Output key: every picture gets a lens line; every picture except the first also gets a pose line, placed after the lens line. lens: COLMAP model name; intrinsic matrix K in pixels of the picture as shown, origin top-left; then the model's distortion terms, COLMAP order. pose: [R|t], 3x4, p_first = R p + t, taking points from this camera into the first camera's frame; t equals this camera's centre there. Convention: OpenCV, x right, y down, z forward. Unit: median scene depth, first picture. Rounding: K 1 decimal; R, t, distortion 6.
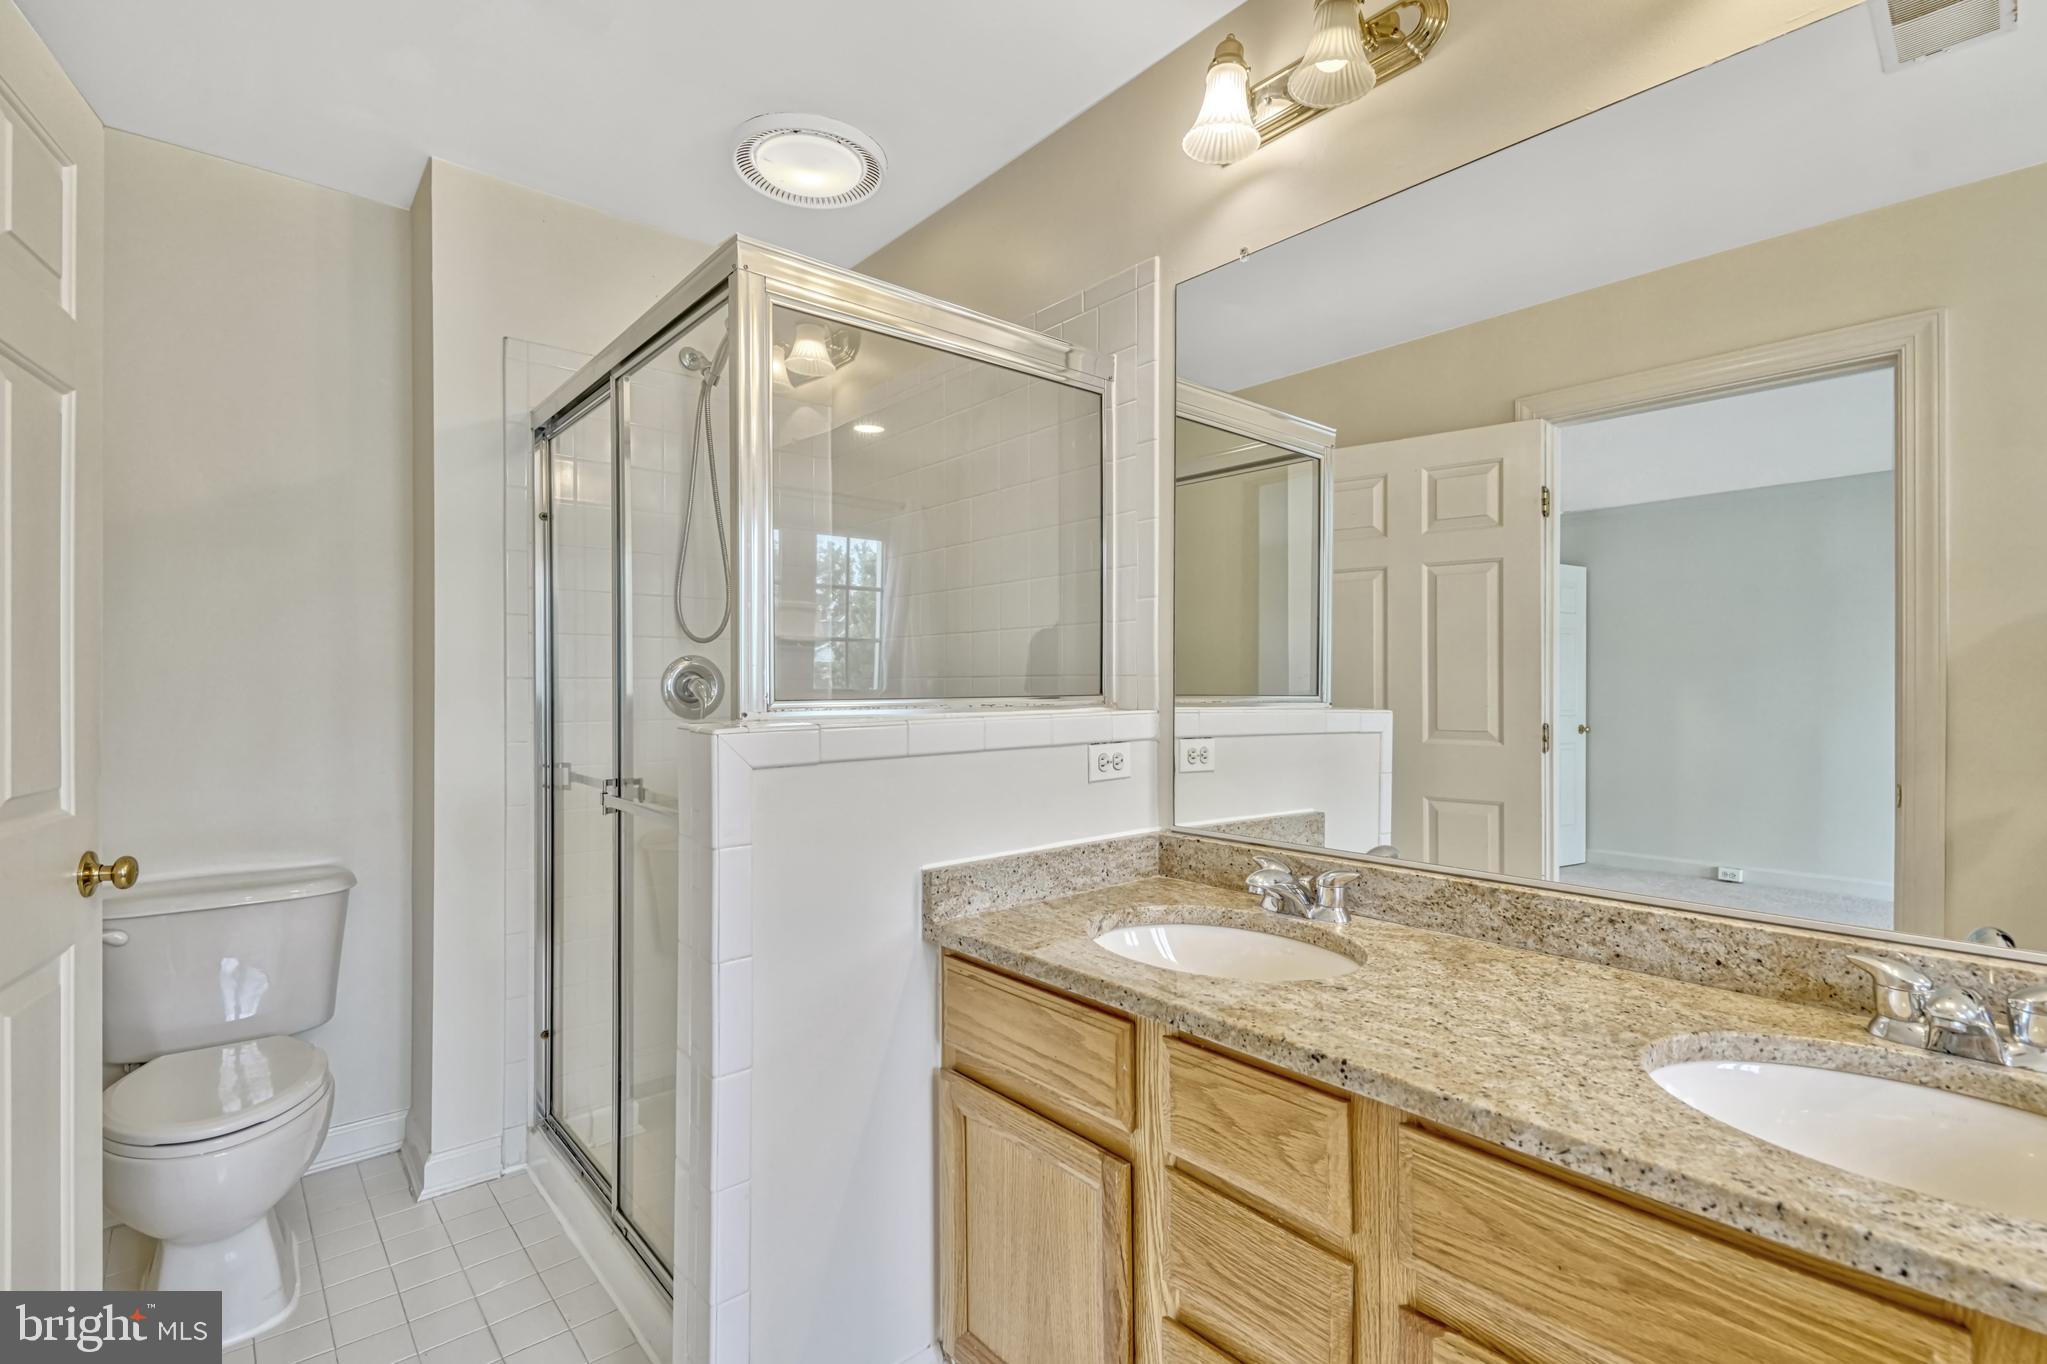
lens RADIAL K [[936.9, 0, 1005.6], [0, 936.9, 683.0], [0, 0, 1]] dist [0.027435, -0.013589]
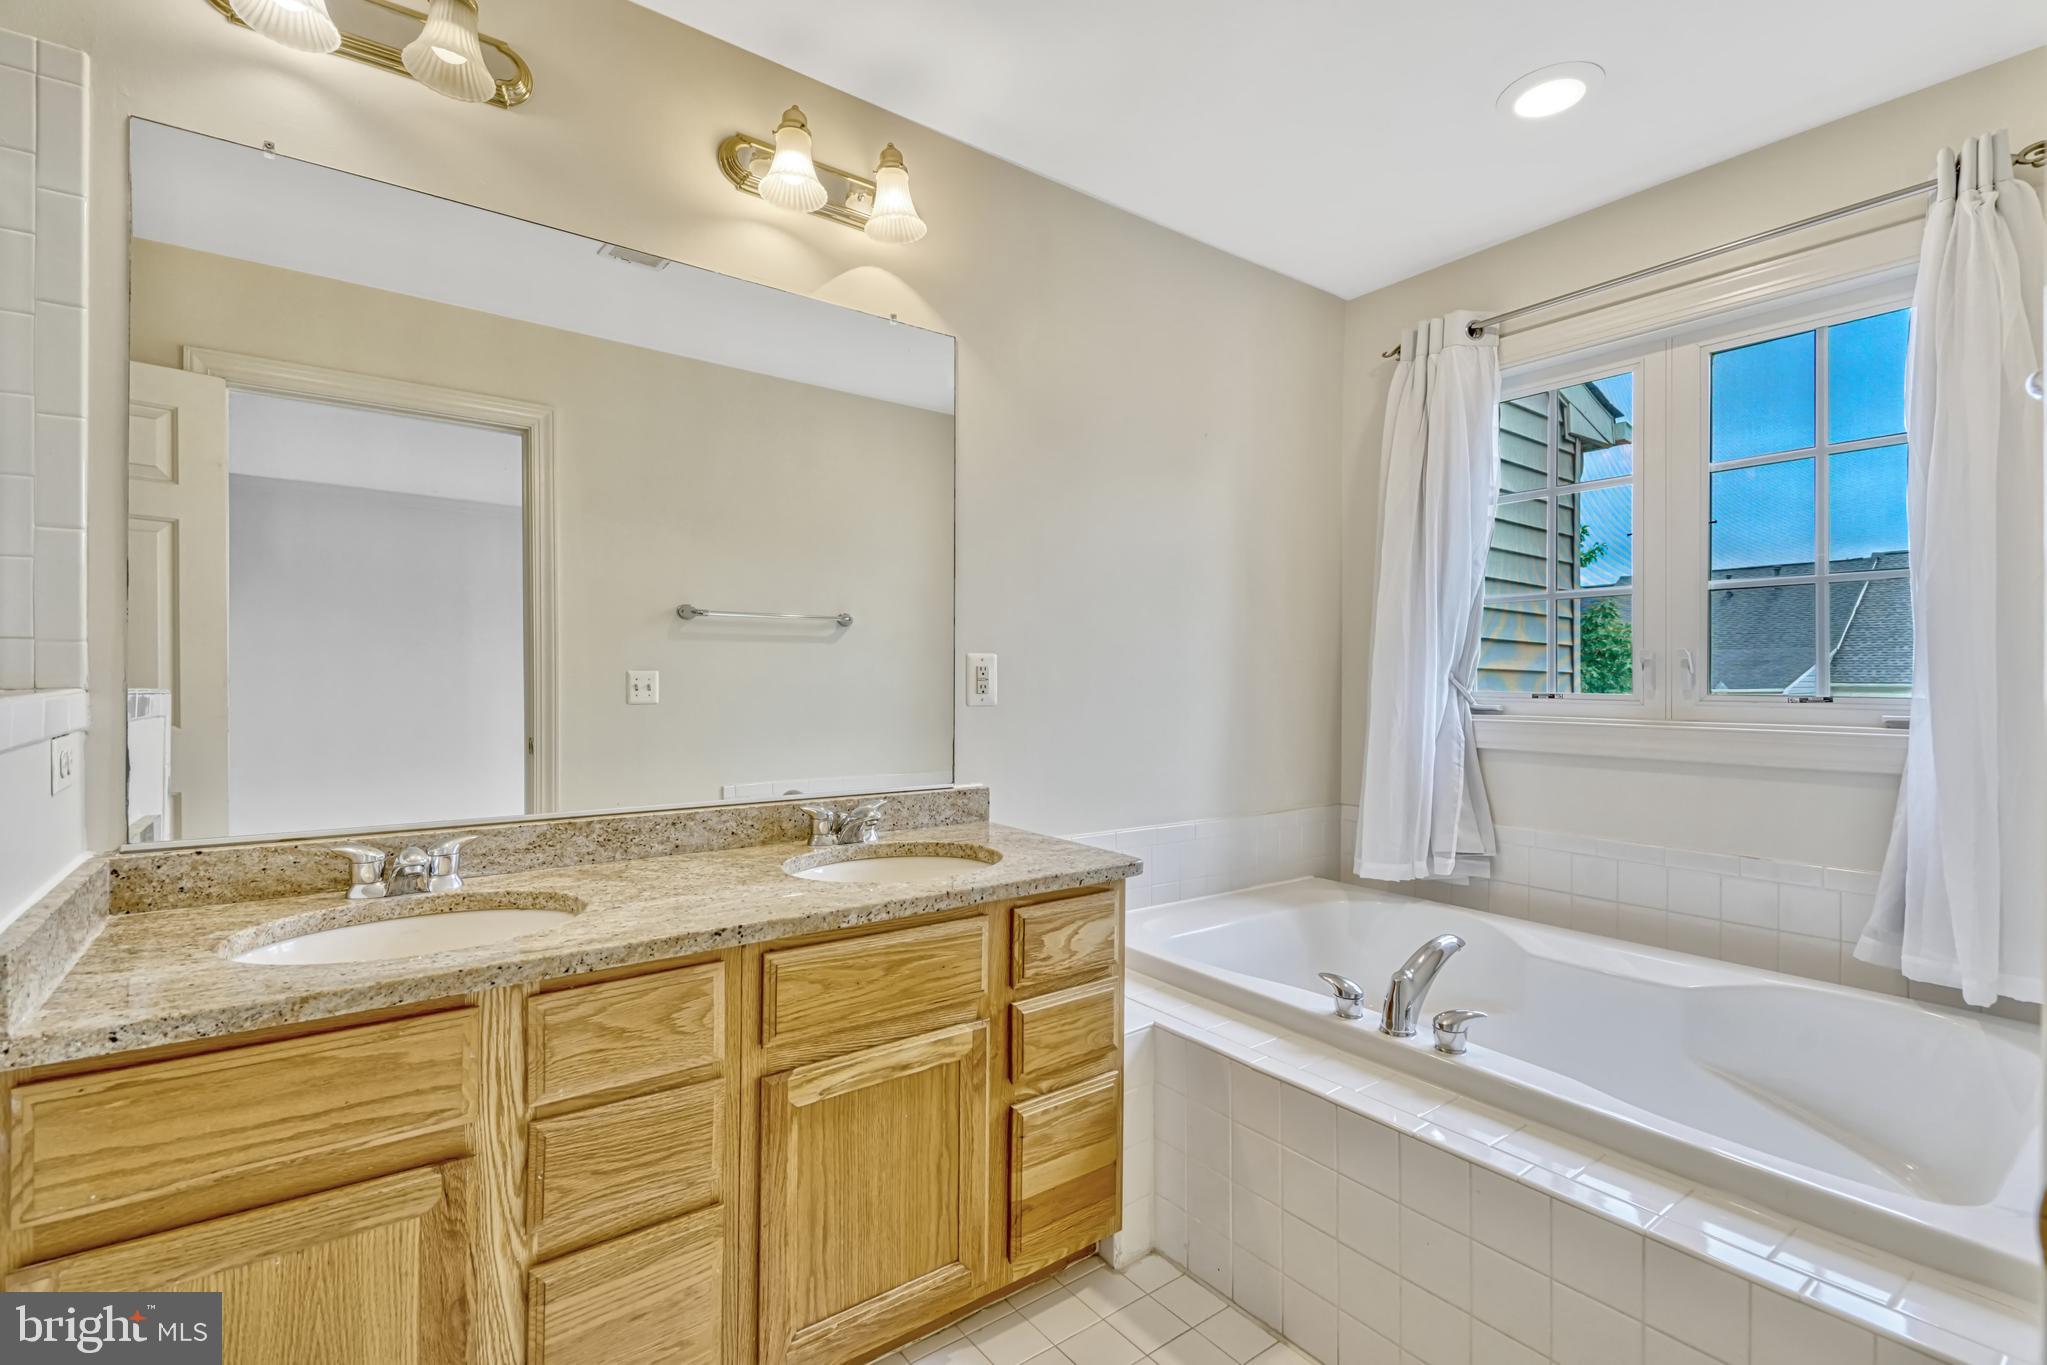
lens RADIAL K [[936.9, 0, 1008.1], [0, 936.9, 681.5], [0, 0, 1]] dist [0.027435, -0.013589]
pose [[0.075467, -0.003219, 0.997143, -0.749194], [-0.008514, 0.999956, 0.003872, 0.023034], [-0.997112, -0.008782, 0.075436, 0.377317]]
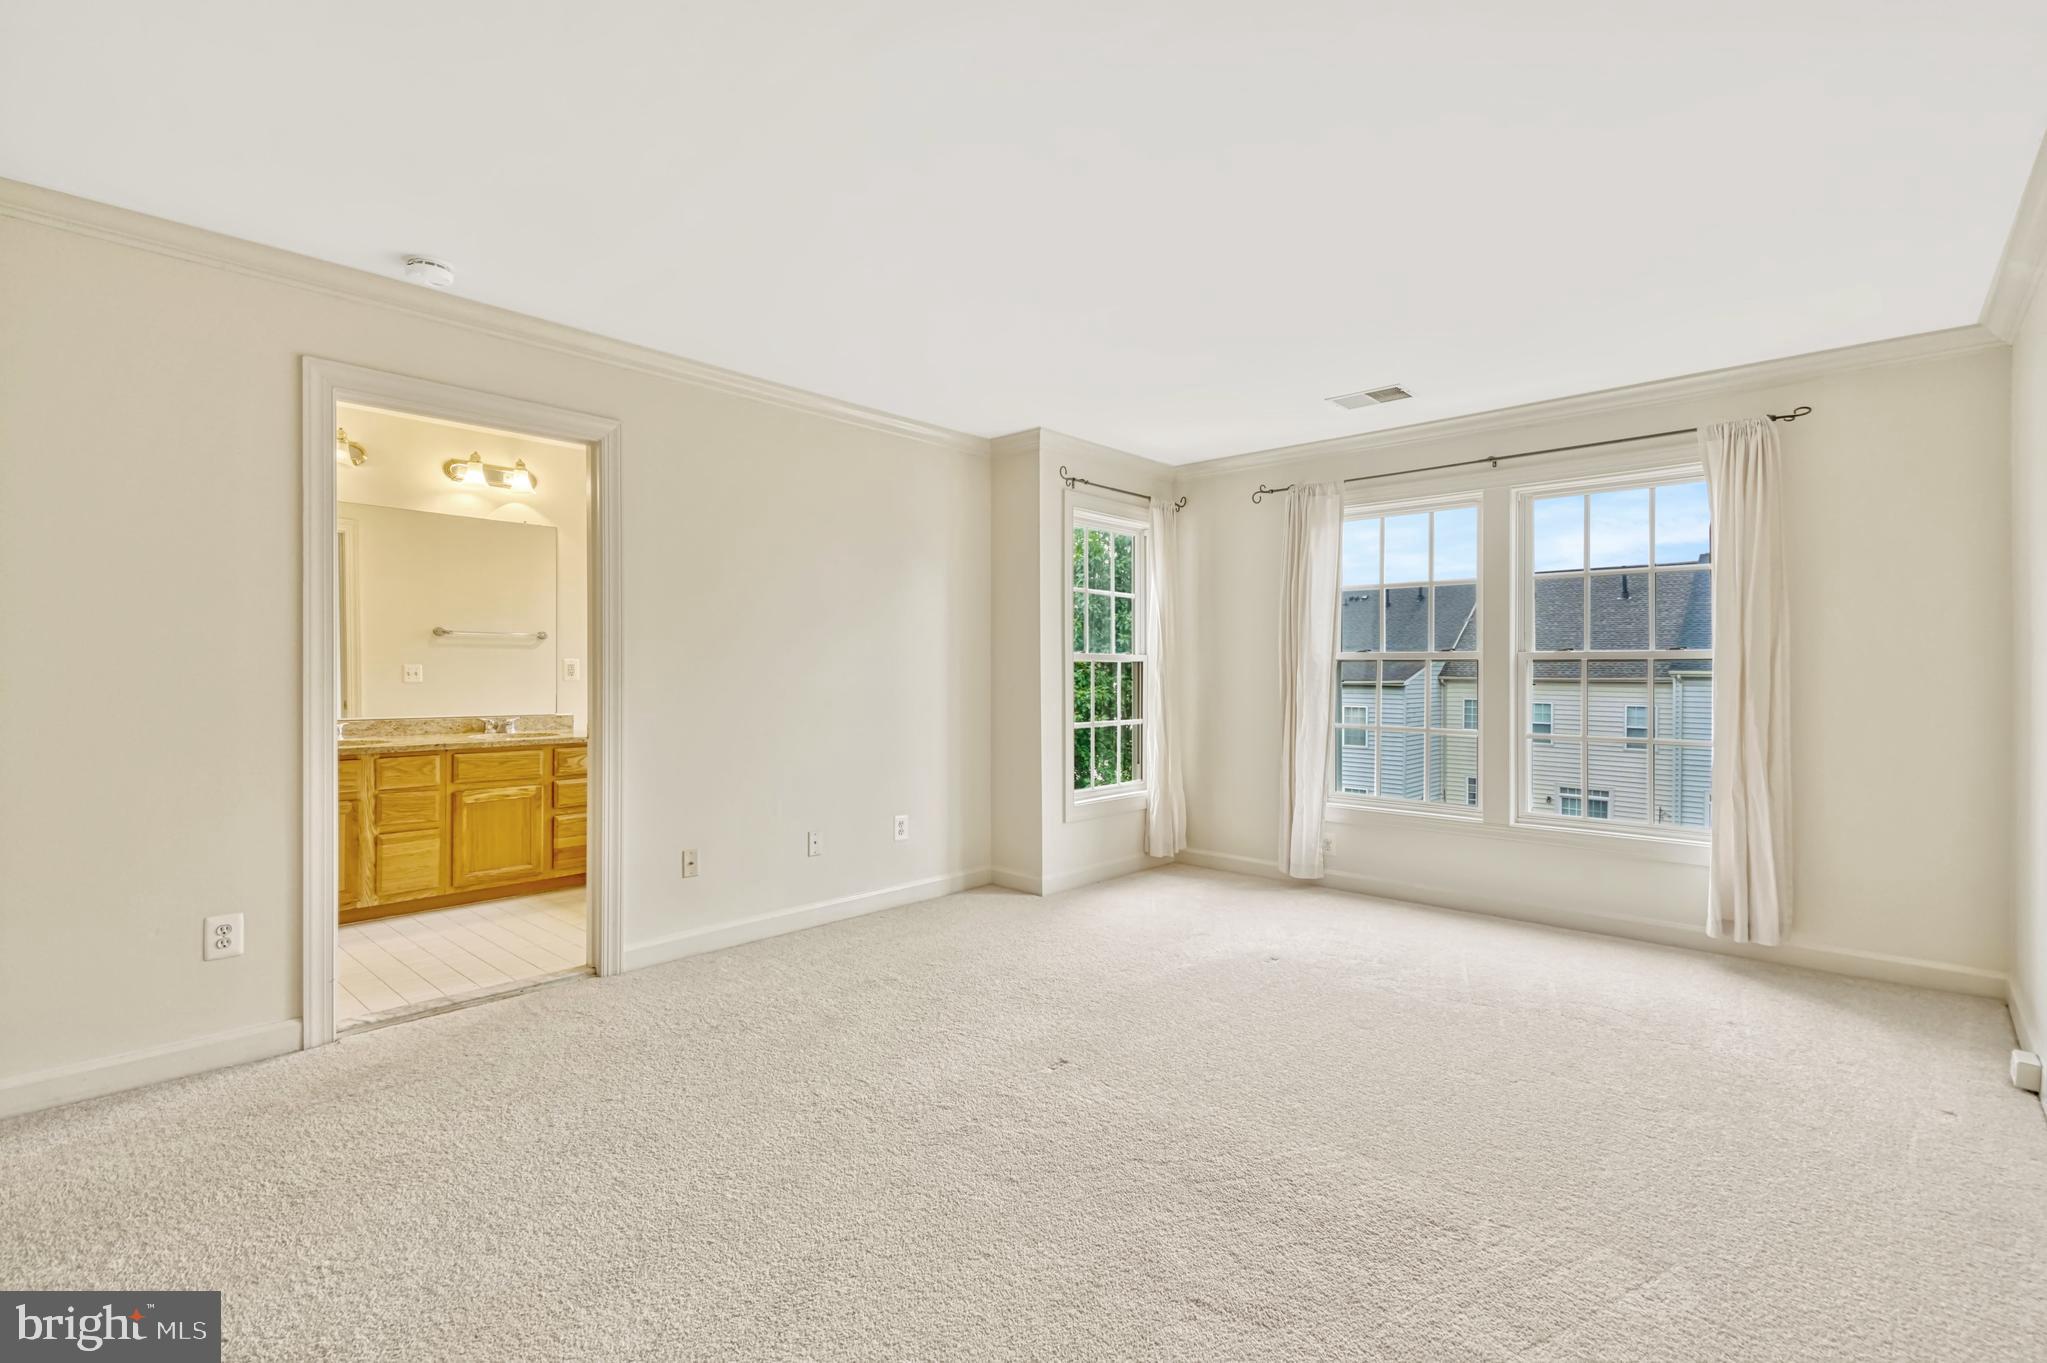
lens RADIAL K [[936.9, 0, 1013.6], [0, 936.9, 685.6], [0, 0, 1]] dist [0.027435, -0.013589]
pose [[-0.118569, -0.015686, 0.992822, -3.430369], [-0.011707, 0.999828, 0.014399, 0.013099], [-0.992877, -0.009915, -0.118732, -0.915363]]
